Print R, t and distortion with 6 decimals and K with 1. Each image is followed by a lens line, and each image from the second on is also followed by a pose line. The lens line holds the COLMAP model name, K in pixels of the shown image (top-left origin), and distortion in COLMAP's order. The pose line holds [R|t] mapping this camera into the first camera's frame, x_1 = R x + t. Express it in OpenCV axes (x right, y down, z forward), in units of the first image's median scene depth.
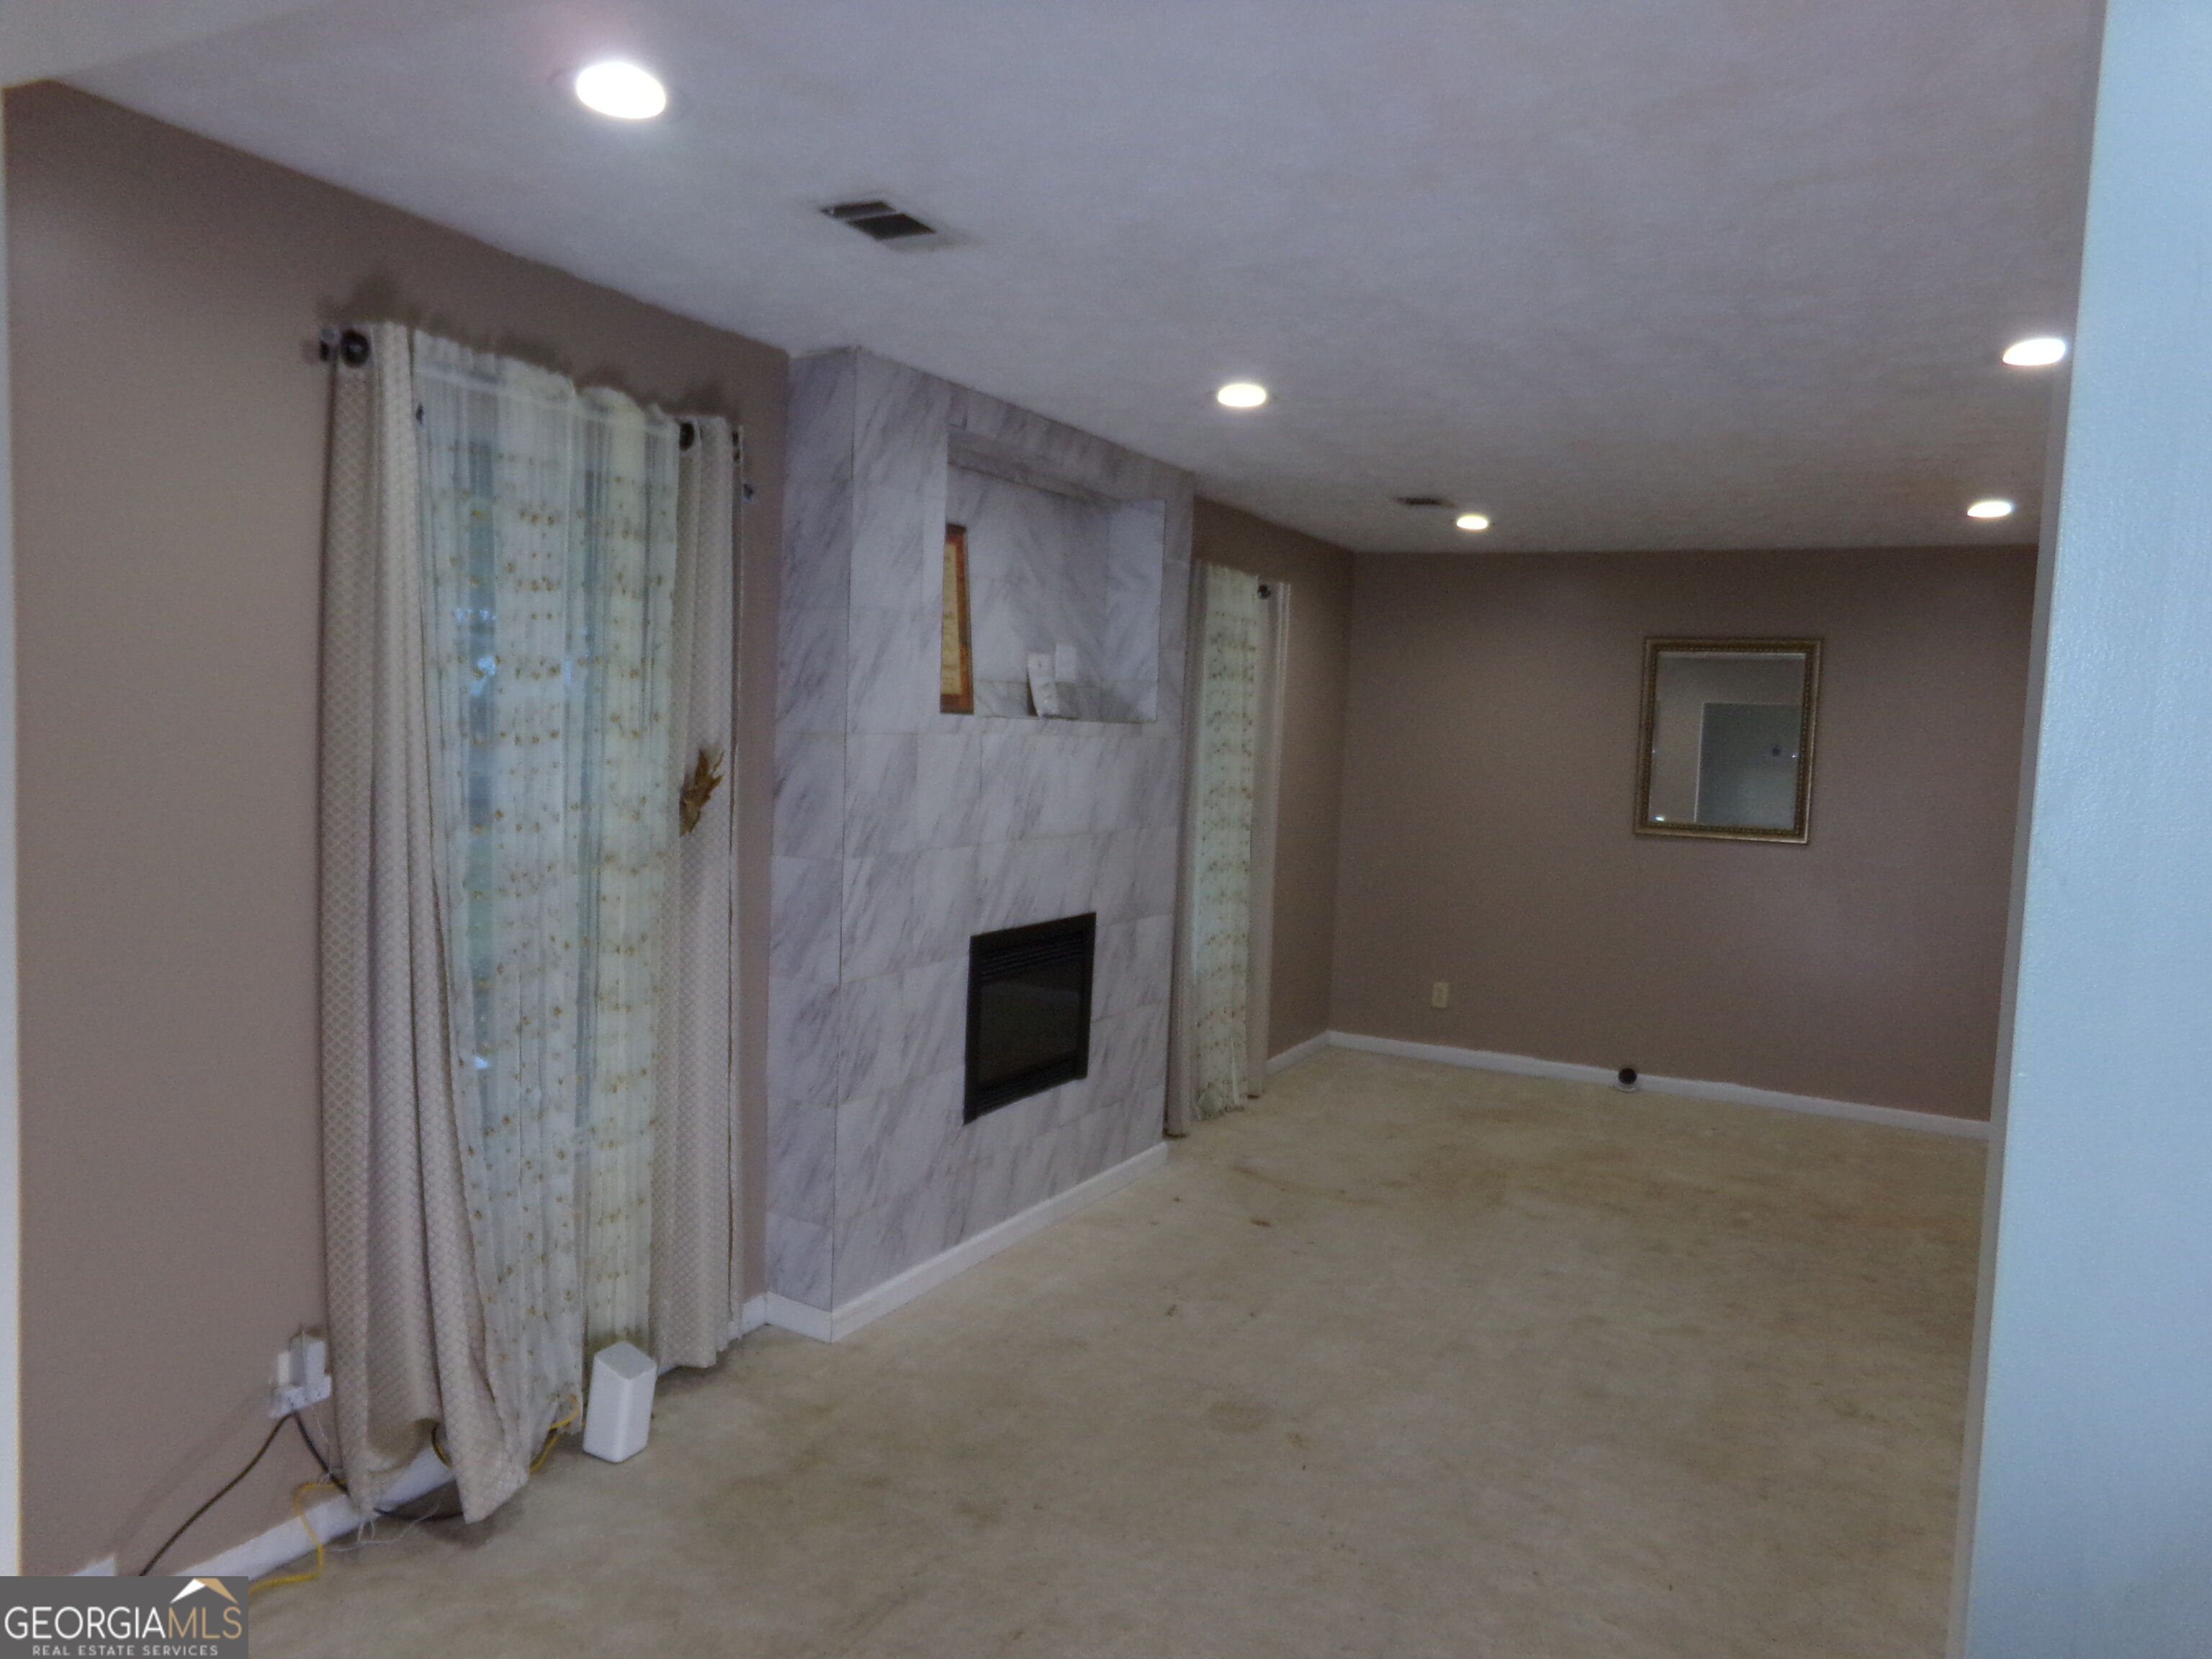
lens RADIAL K [[1524.8, 0, 1132.4], [0, 1524.8, 839.5], [0, 0, 1]] dist [-0.032184, 0.084407]
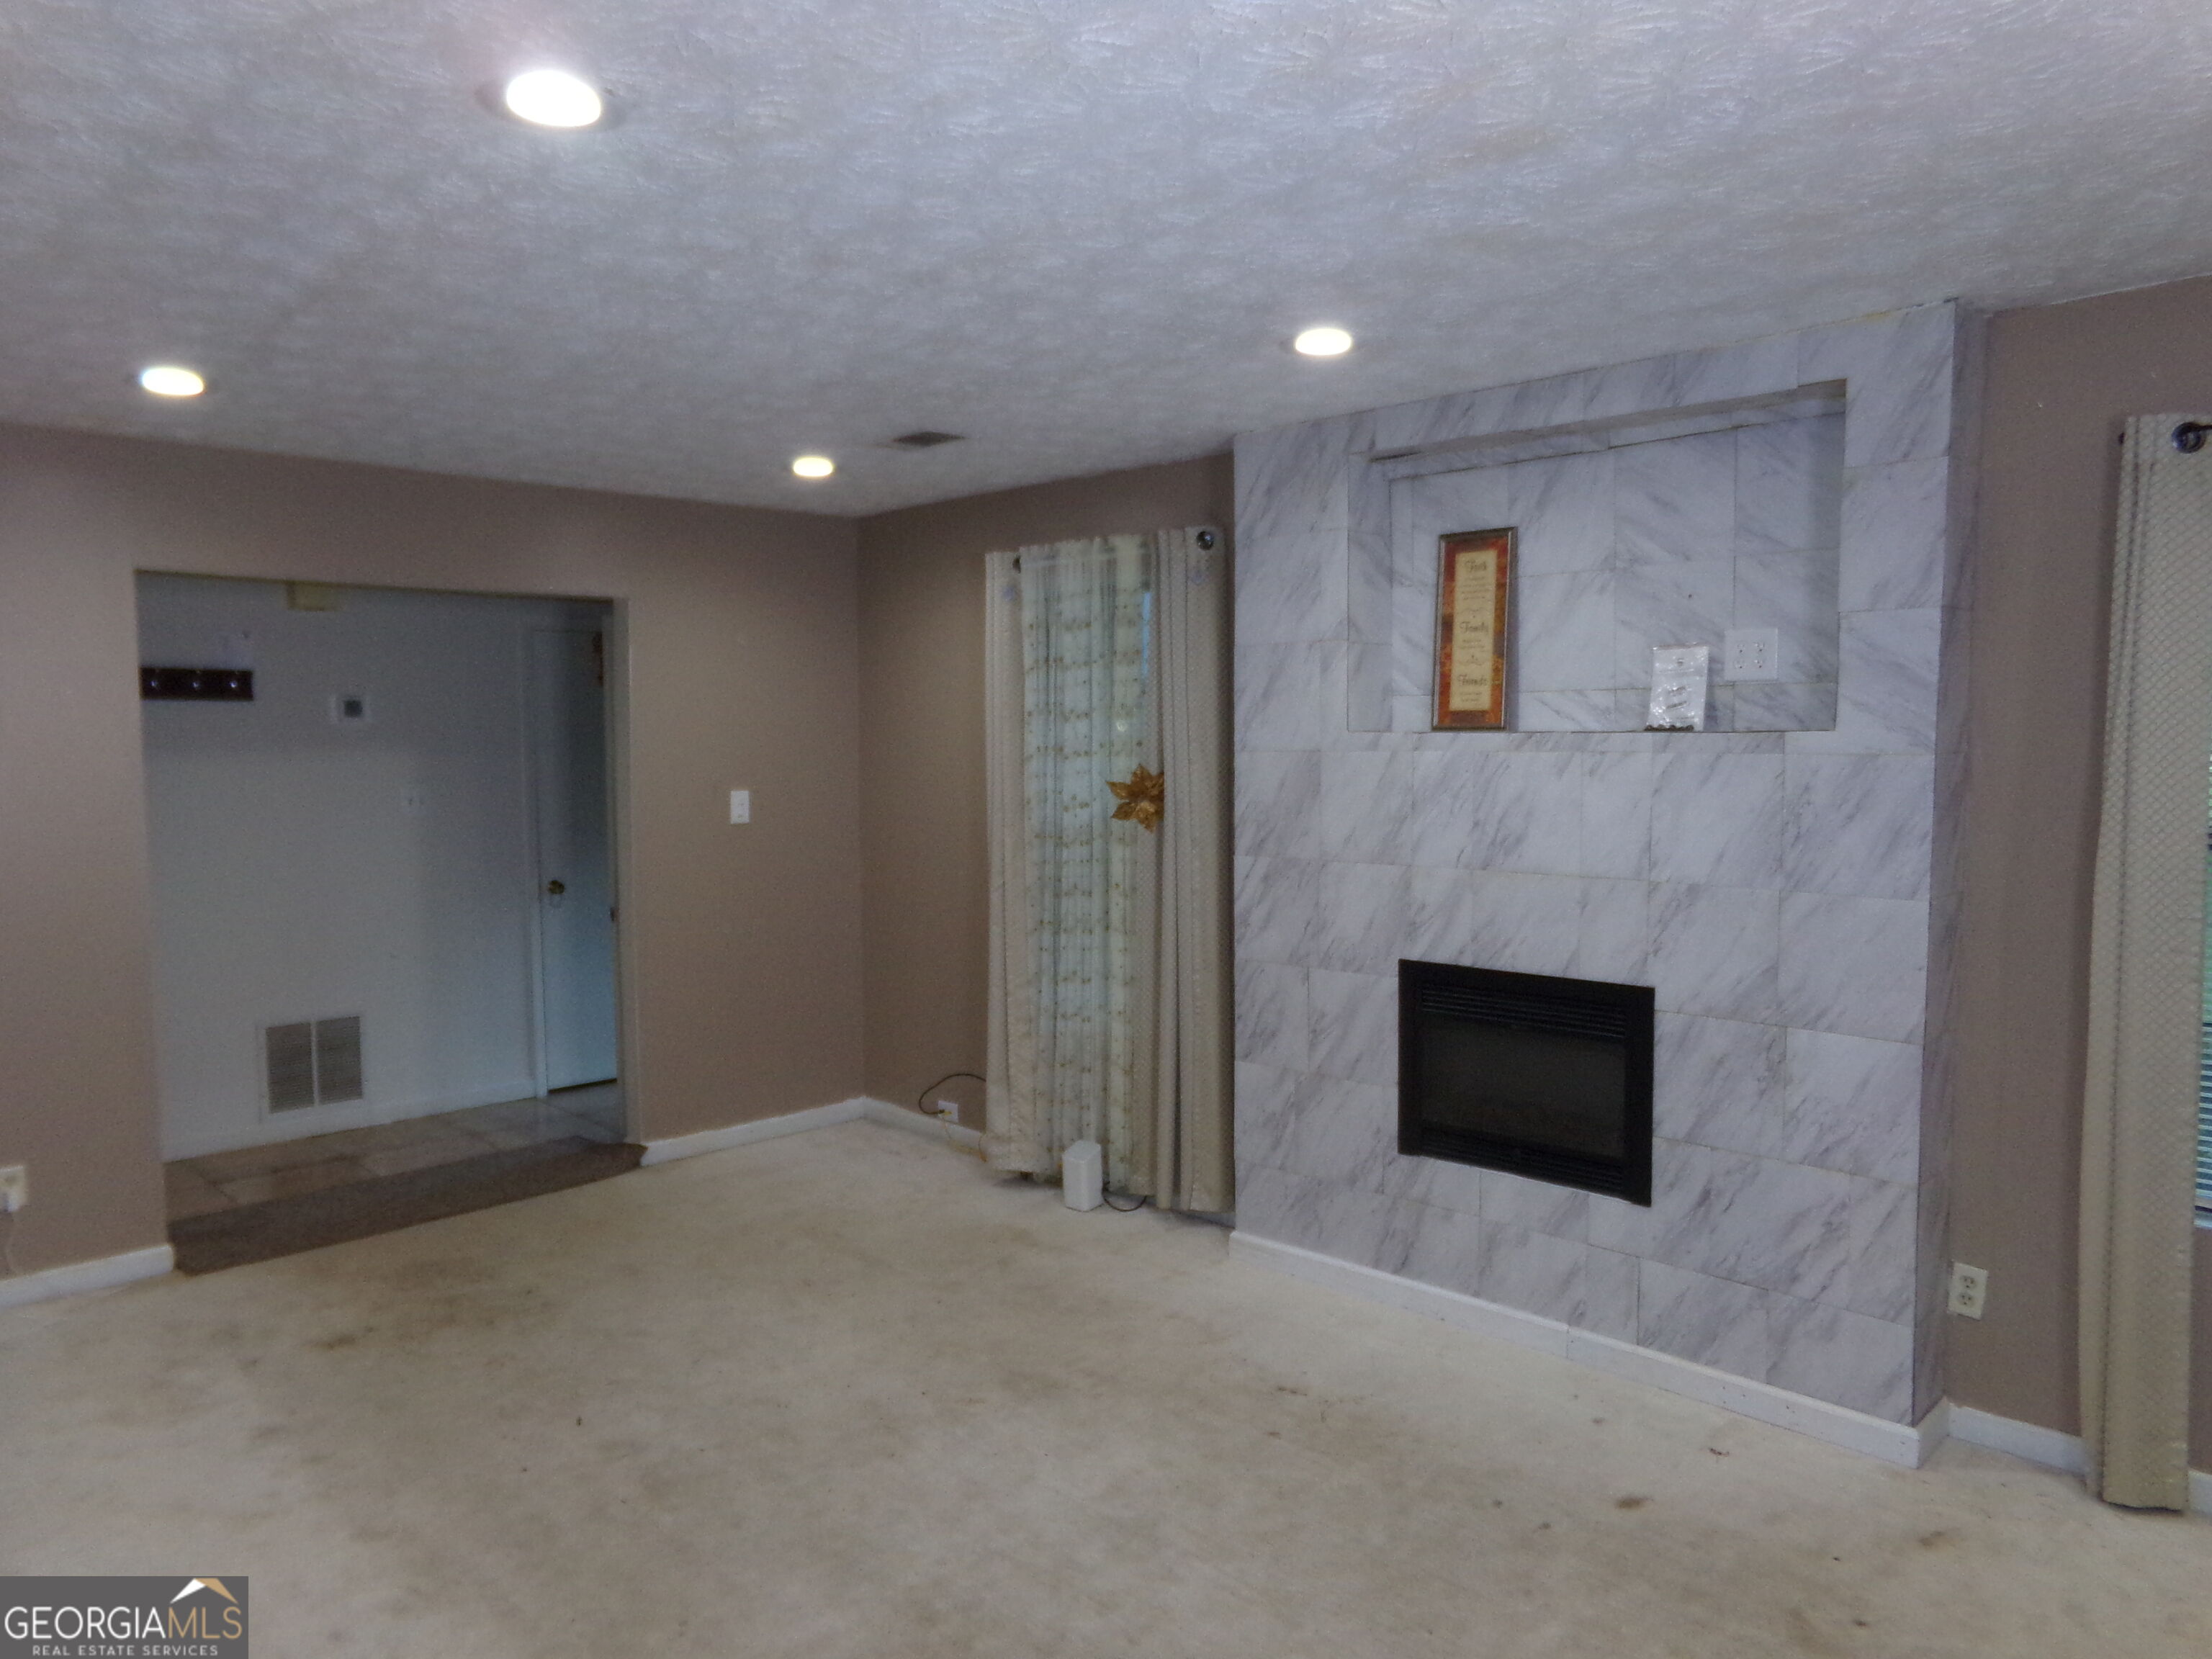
lens RADIAL K [[1501.4, 0, 1105.3], [0, 1501.4, 834.9], [0, 0, 1]] dist [-0.135032, 0.207350]
pose [[-0.297978, 0.026349, -0.954209, 0.833435], [-0.080753, 0.995340, 0.052703, -0.048931], [0.951151, 0.092760, -0.294462, 1.066186]]
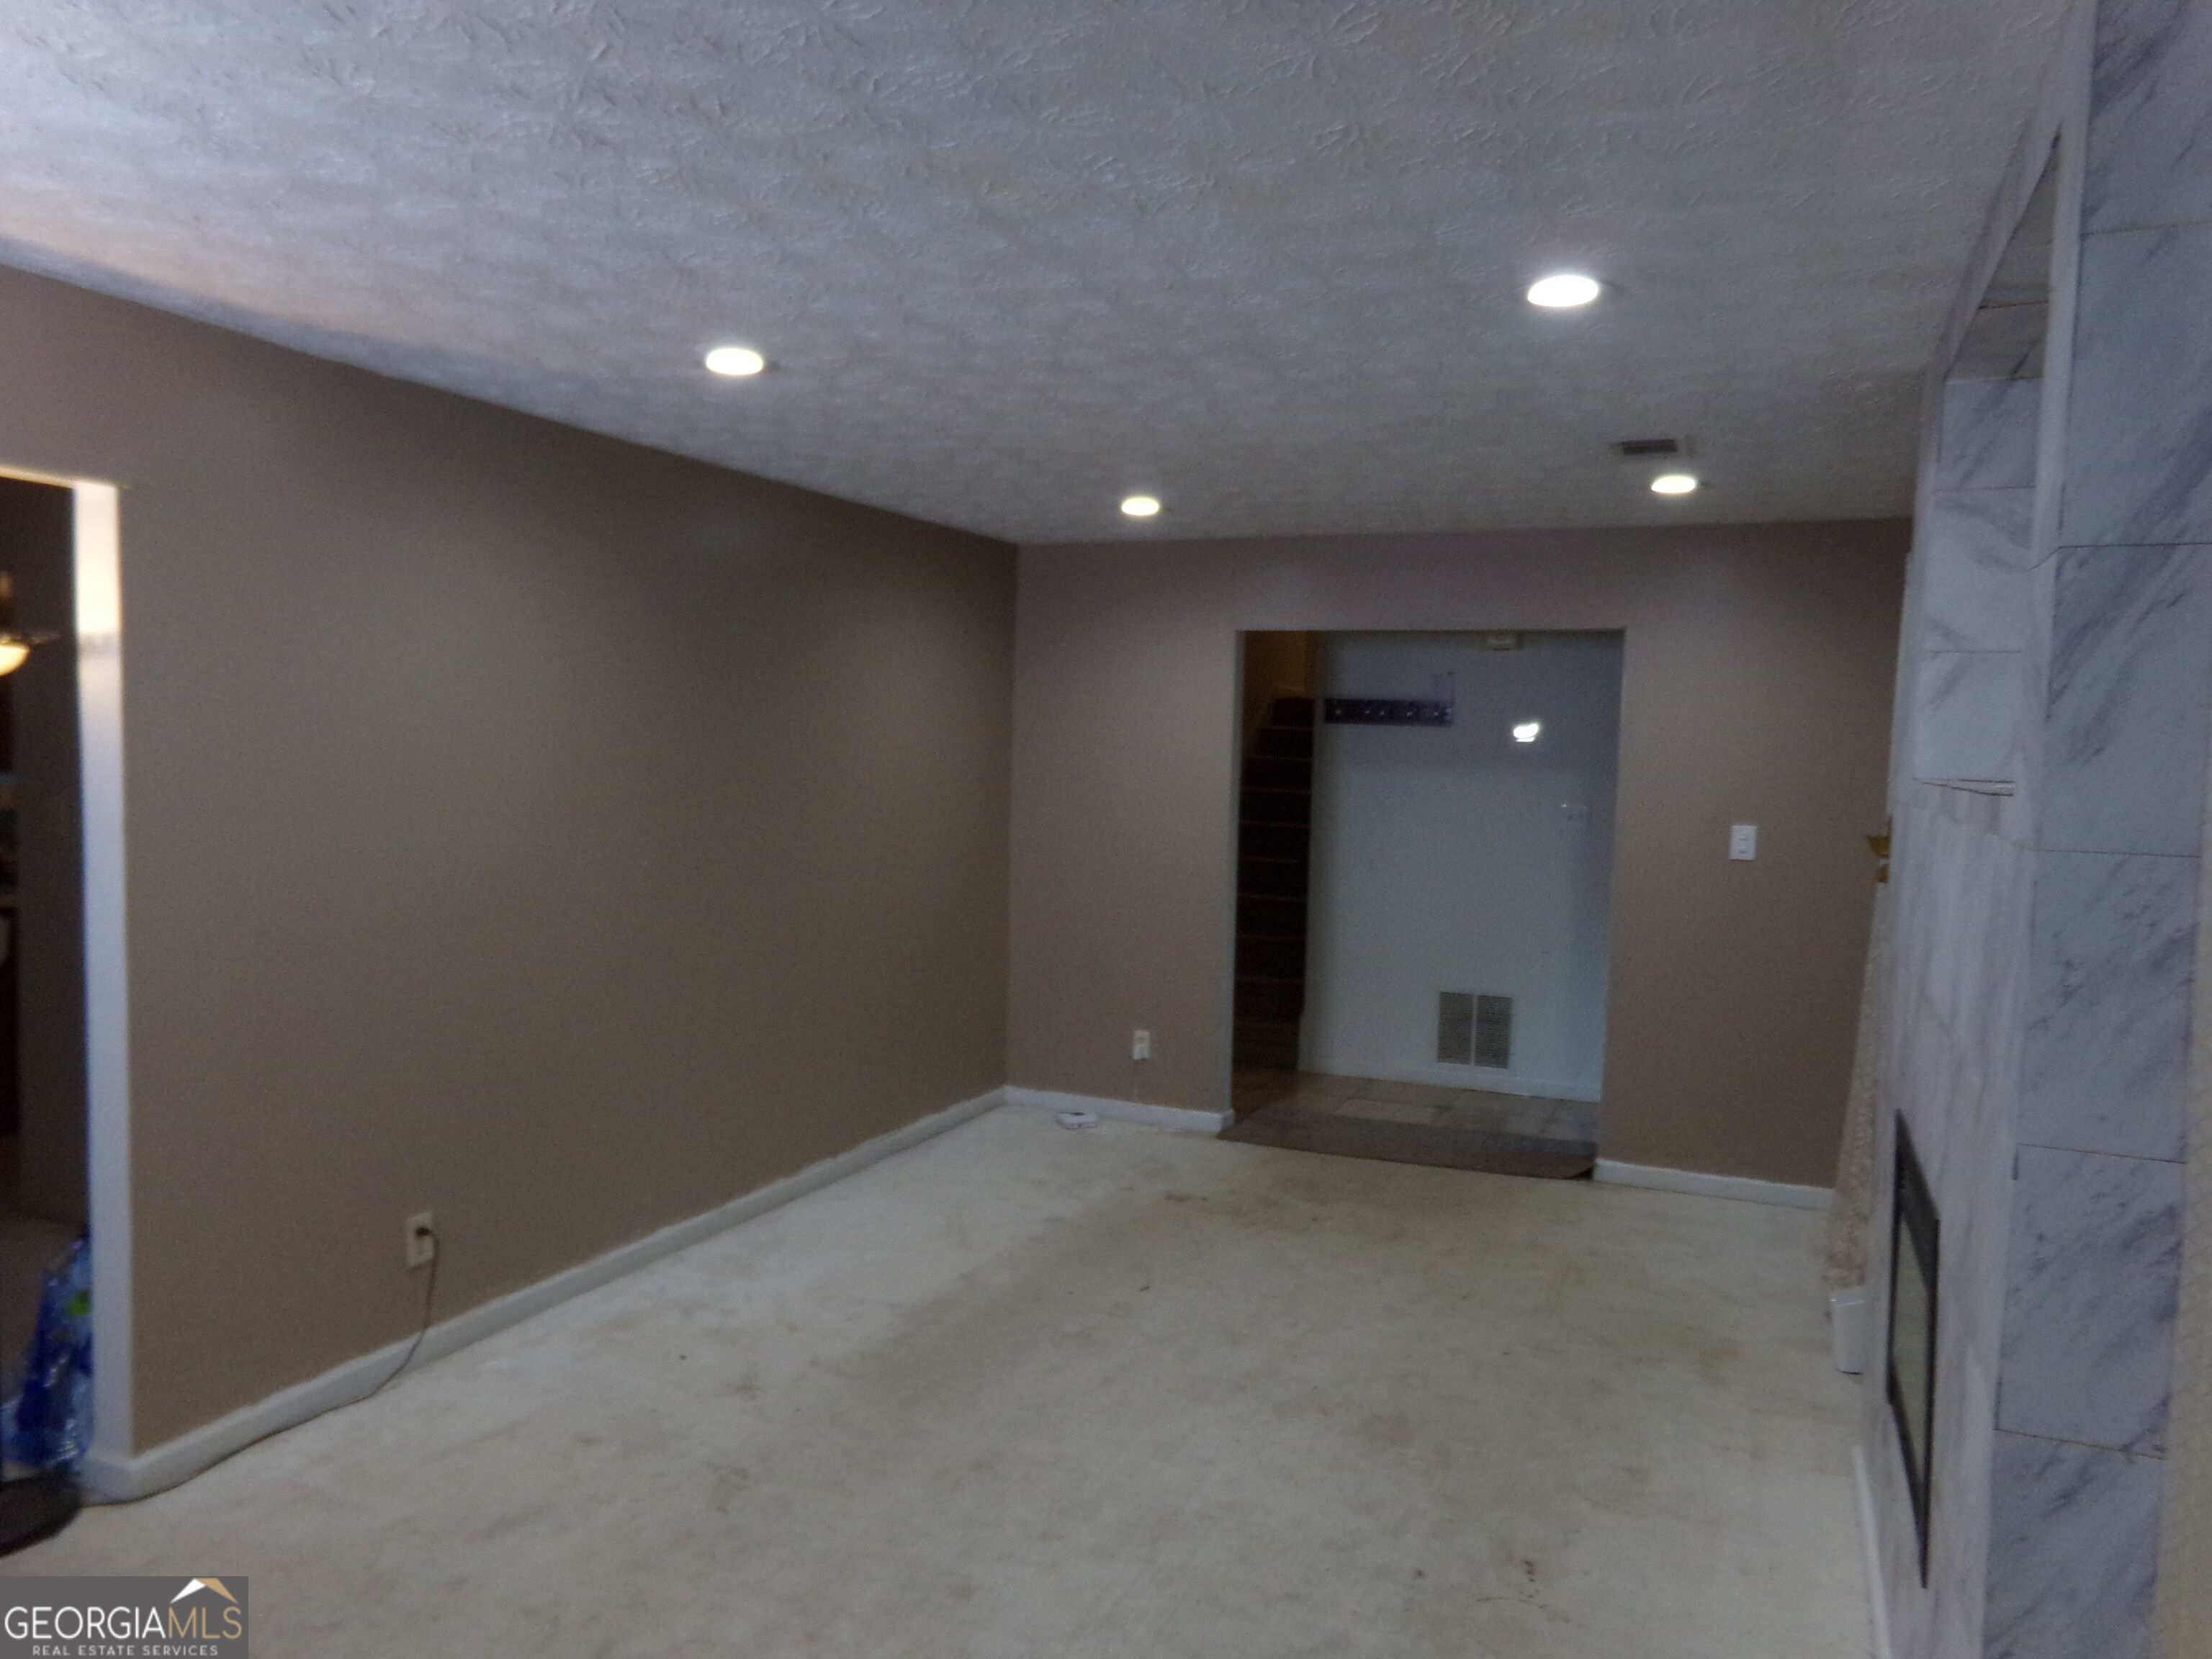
lens RADIAL K [[1501.4, 0, 1105.3], [0, 1501.4, 834.9], [0, 0, 1]] dist [-0.135032, 0.207350]
pose [[-0.995478, -0.059470, -0.074072, 0.293303], [-0.069174, 0.988263, 0.136204, -0.115430], [0.065103, 0.140712, -0.987908, 1.554318]]
